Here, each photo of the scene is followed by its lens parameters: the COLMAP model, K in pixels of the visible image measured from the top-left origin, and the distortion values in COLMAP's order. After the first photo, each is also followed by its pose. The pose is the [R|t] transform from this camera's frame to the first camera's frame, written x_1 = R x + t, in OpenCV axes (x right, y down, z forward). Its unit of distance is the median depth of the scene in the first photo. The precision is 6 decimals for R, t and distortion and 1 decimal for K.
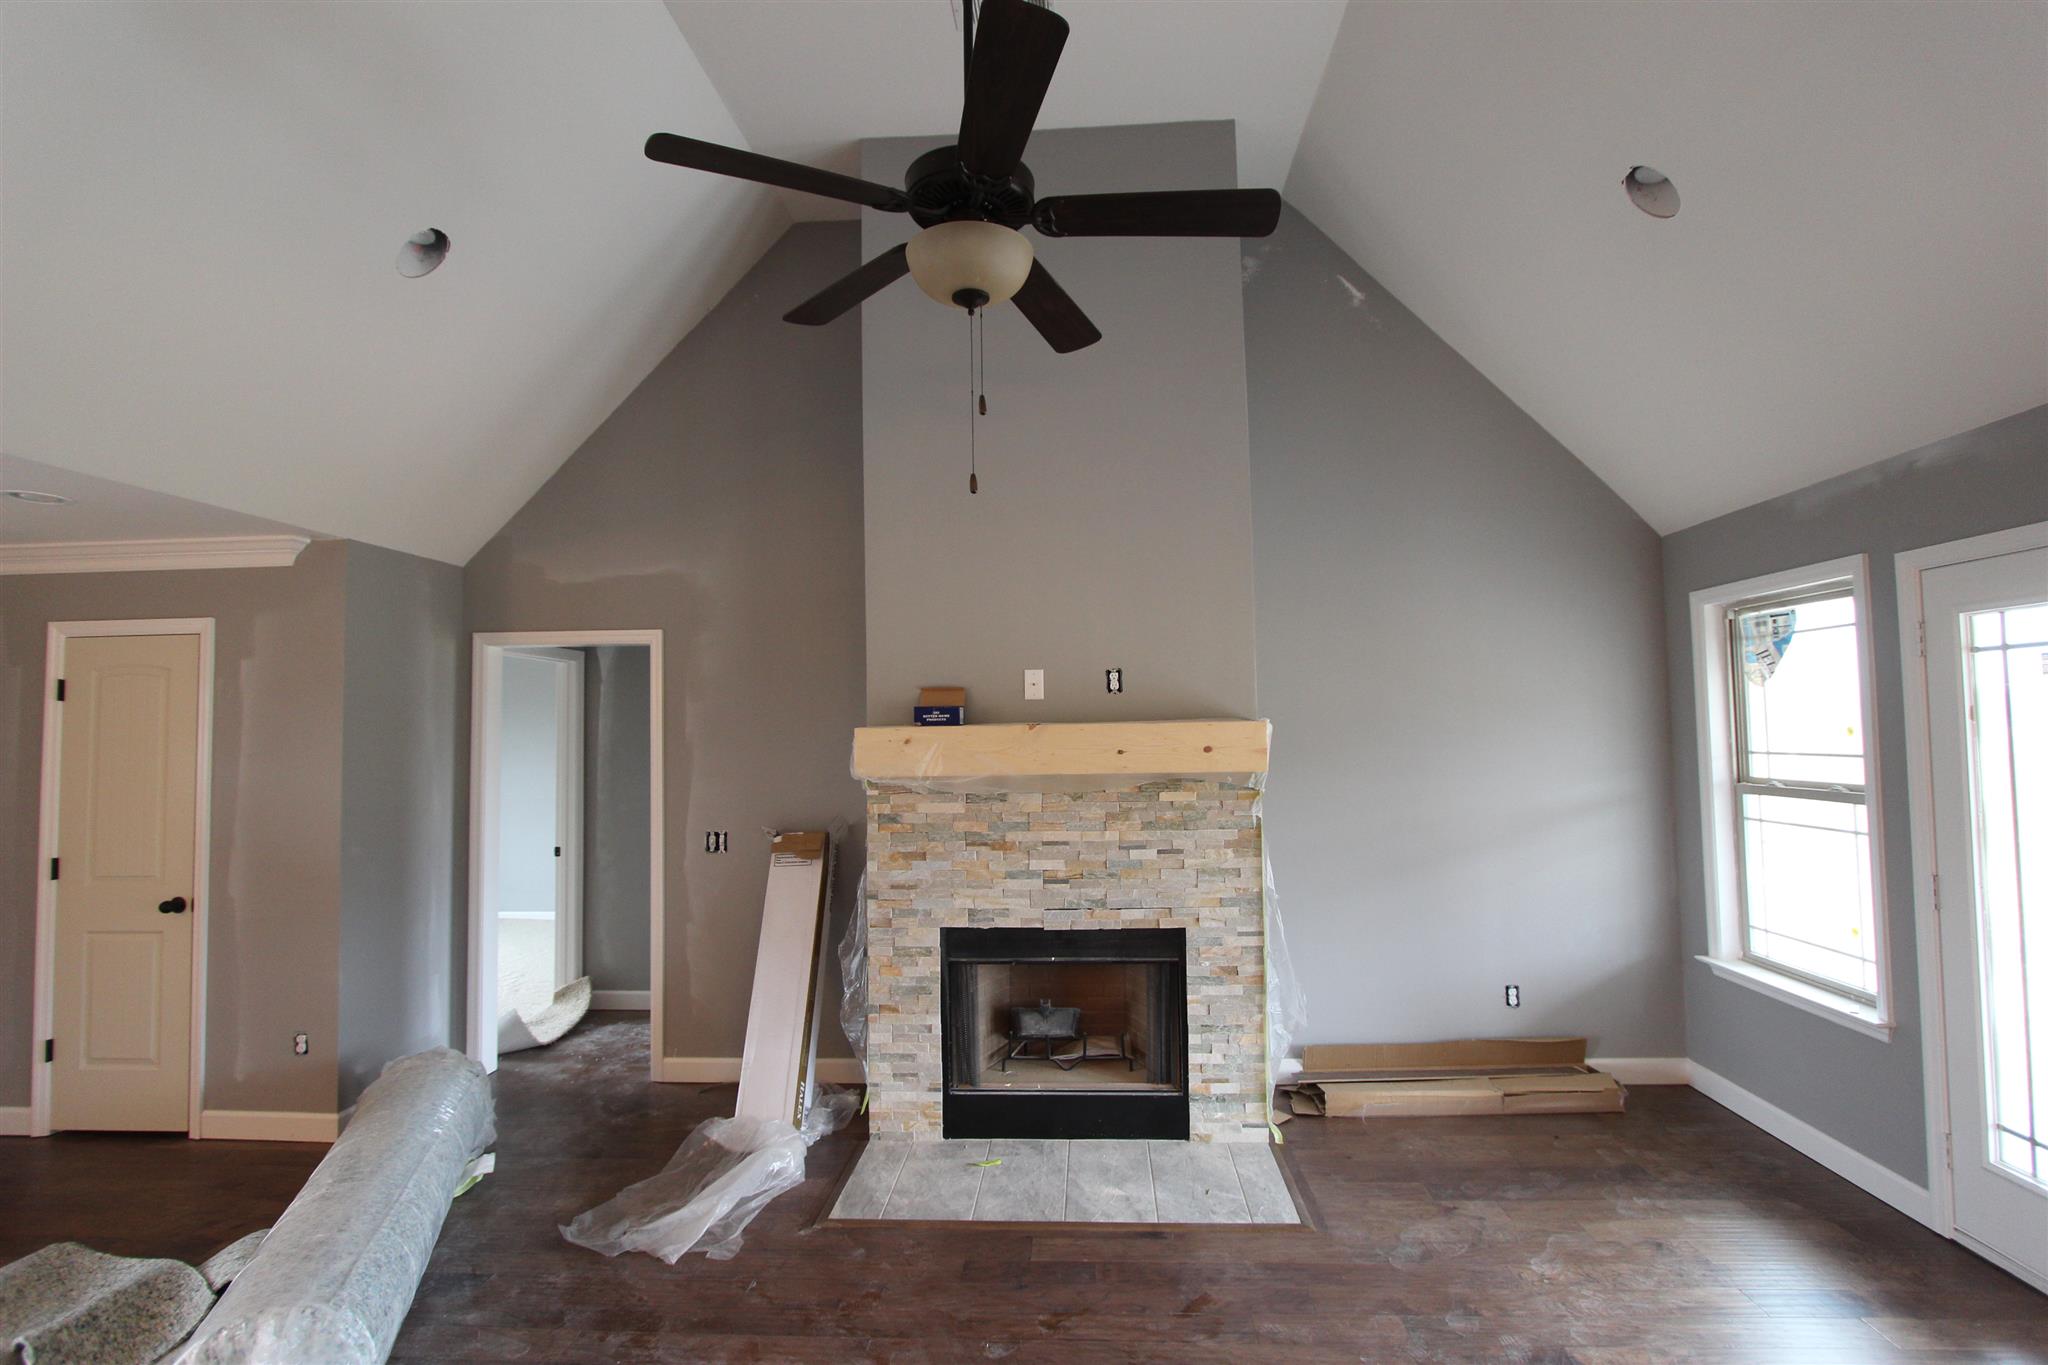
lens RADIAL K [[942.2, 0, 1036.2], [0, 942.2, 685.1], [0, 0, 1]] dist [-0.016564, 0.001897]
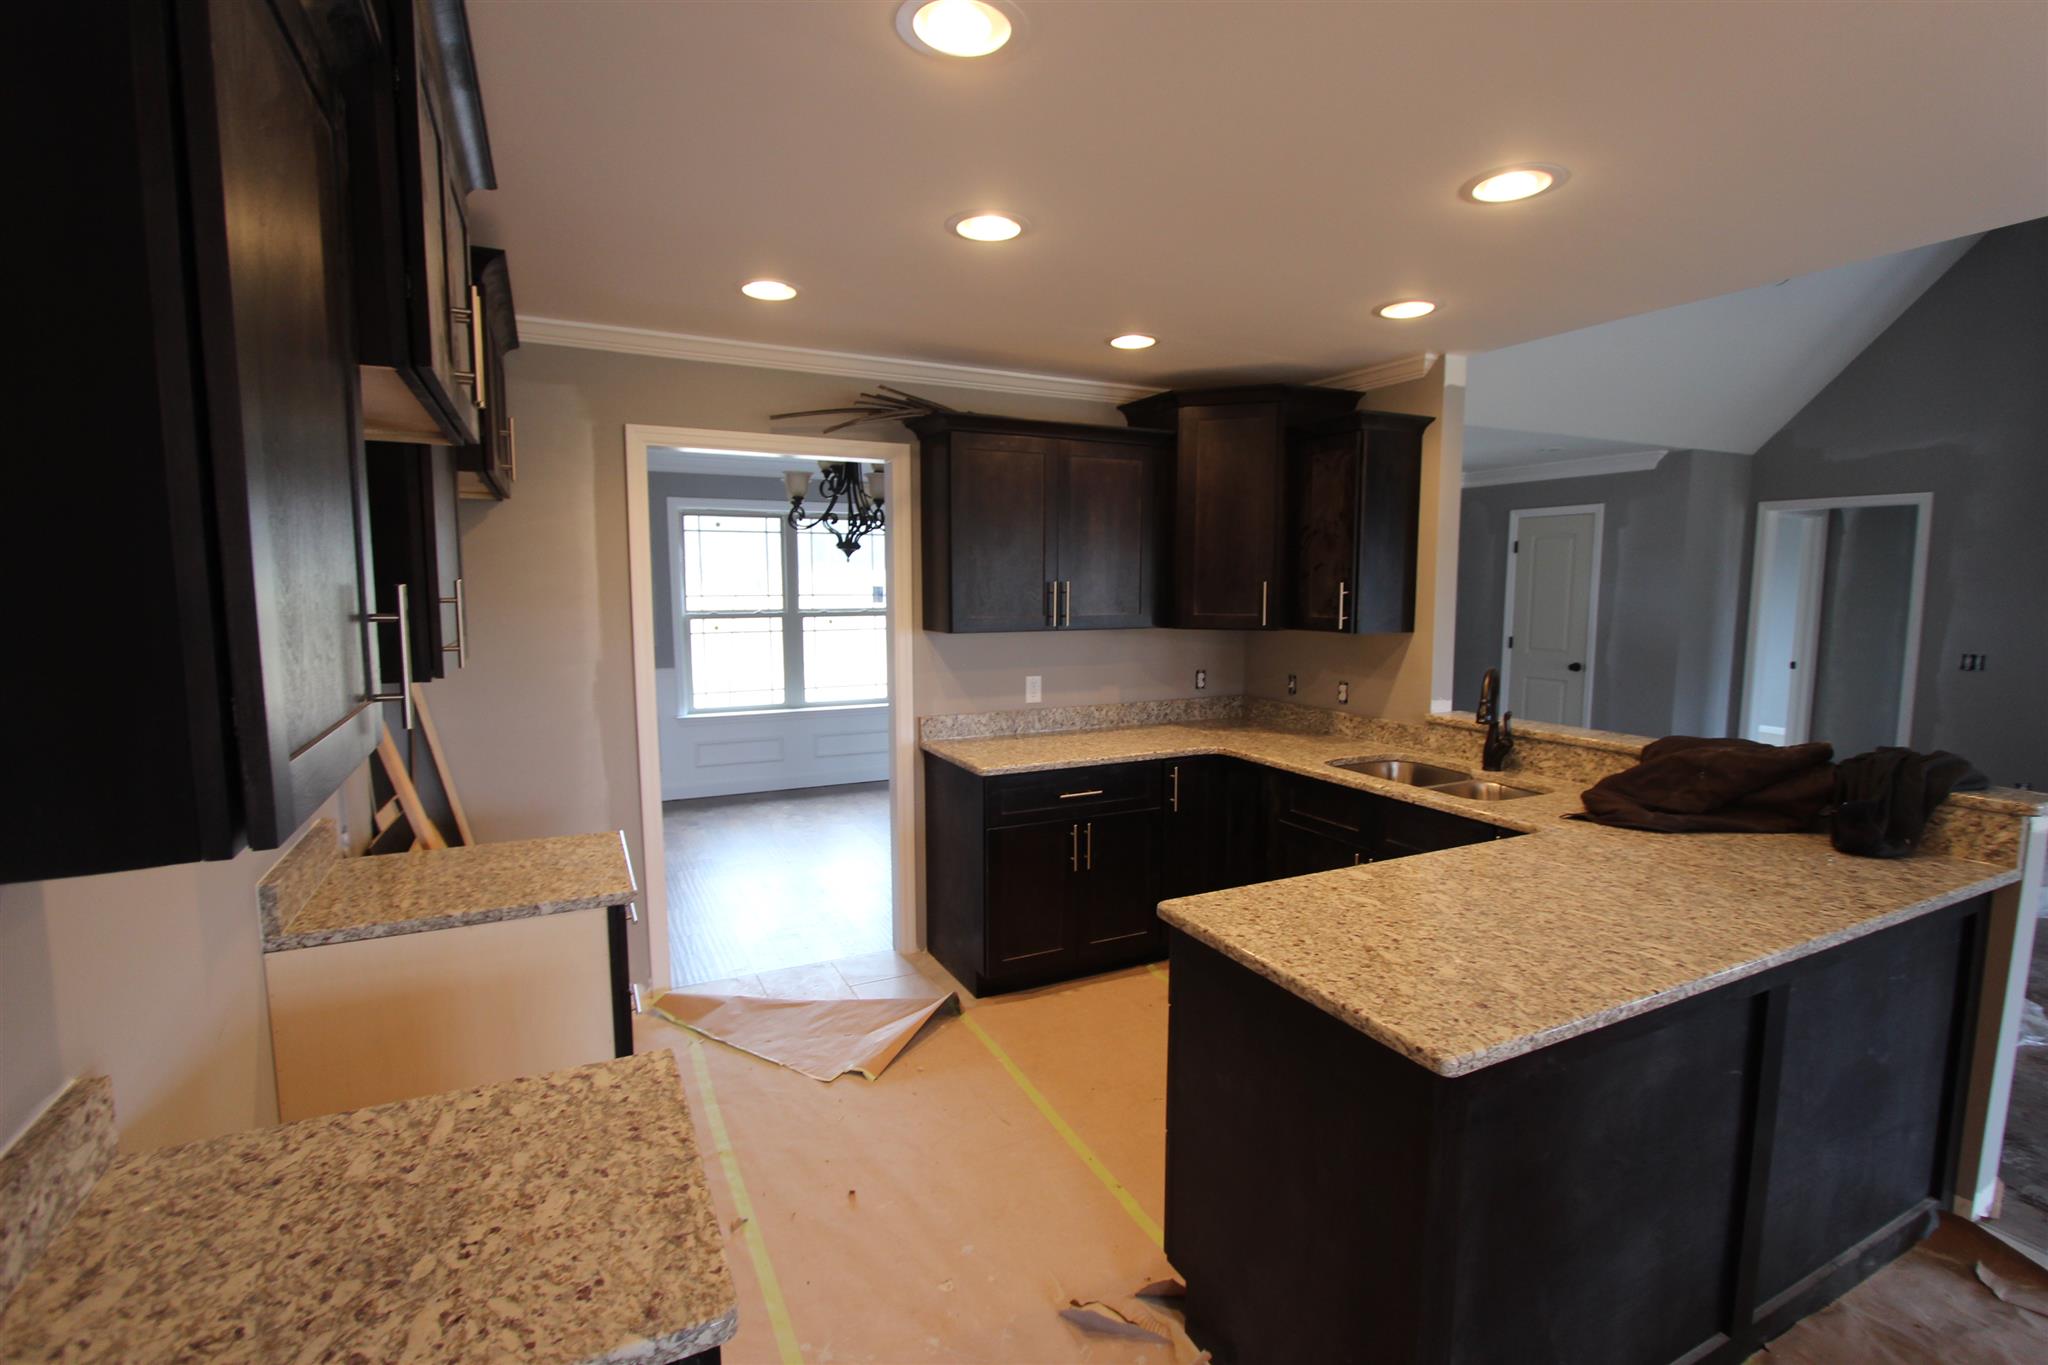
lens RADIAL K [[942.2, 0, 1039.0], [0, 942.2, 684.4], [0, 0, 1]] dist [-0.016564, 0.001897]
pose [[0.502412, 0.110150, -0.857583, 0.117141], [0.030957, 0.988924, 0.145156, -0.026305], [0.864074, -0.099476, 0.493438, -0.817930]]
